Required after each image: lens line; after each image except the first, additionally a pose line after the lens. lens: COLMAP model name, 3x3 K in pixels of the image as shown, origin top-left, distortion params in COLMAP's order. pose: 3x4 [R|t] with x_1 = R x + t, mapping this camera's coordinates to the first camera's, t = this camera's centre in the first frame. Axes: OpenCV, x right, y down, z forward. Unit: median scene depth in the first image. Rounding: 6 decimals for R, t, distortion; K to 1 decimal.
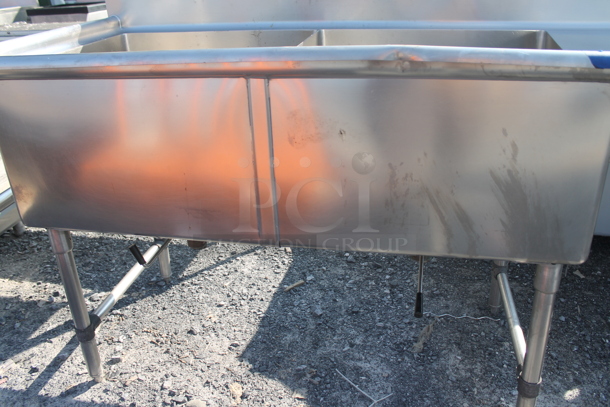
lens RADIAL K [[519.9, 0, 305.0], [0, 519.9, 203.5], [0, 0, 1]] dist [-0.184884, 0.171962]
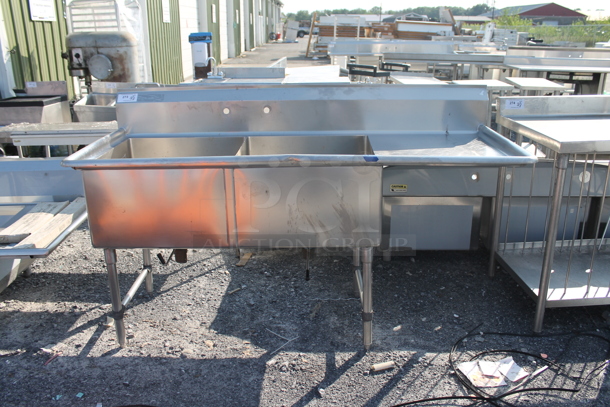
lens RADIAL K [[519.9, 0, 305.0], [0, 519.9, 203.5], [0, 0, 1]] dist [-0.184884, 0.171962]
pose [[0.981646, -0.036455, 0.187195, -0.109136], [0.060655, 0.990273, -0.125224, 0.119364], [-0.180809, 0.134280, 0.974308, -0.705368]]
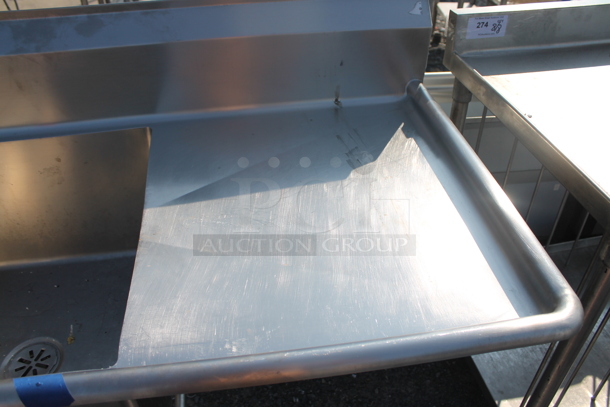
lens RADIAL K [[519.9, 0, 305.0], [0, 519.9, 203.5], [0, 0, 1]] dist [-0.184884, 0.171962]
pose [[0.940650, -0.193334, 0.278927, 0.375883], [0.130515, 0.964744, 0.228549, -0.320505], [-0.313279, -0.178580, 0.932719, 0.080212]]
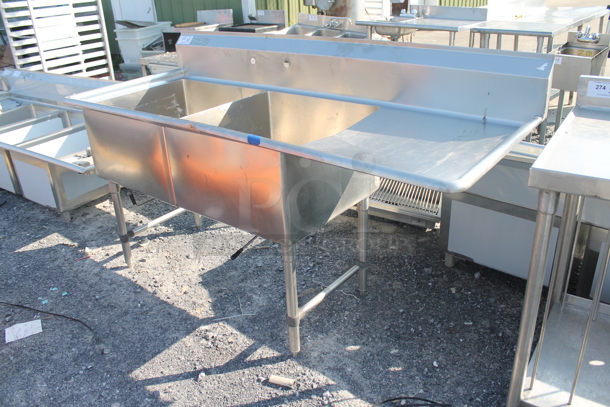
lens RADIAL K [[519.9, 0, 305.0], [0, 519.9, 203.5], [0, 0, 1]] dist [-0.184884, 0.171962]
pose [[0.894391, 0.190966, -0.404470, 0.793695], [-0.188265, 0.981000, 0.046863, -0.076215], [0.405734, 0.034233, 0.913350, -0.413938]]
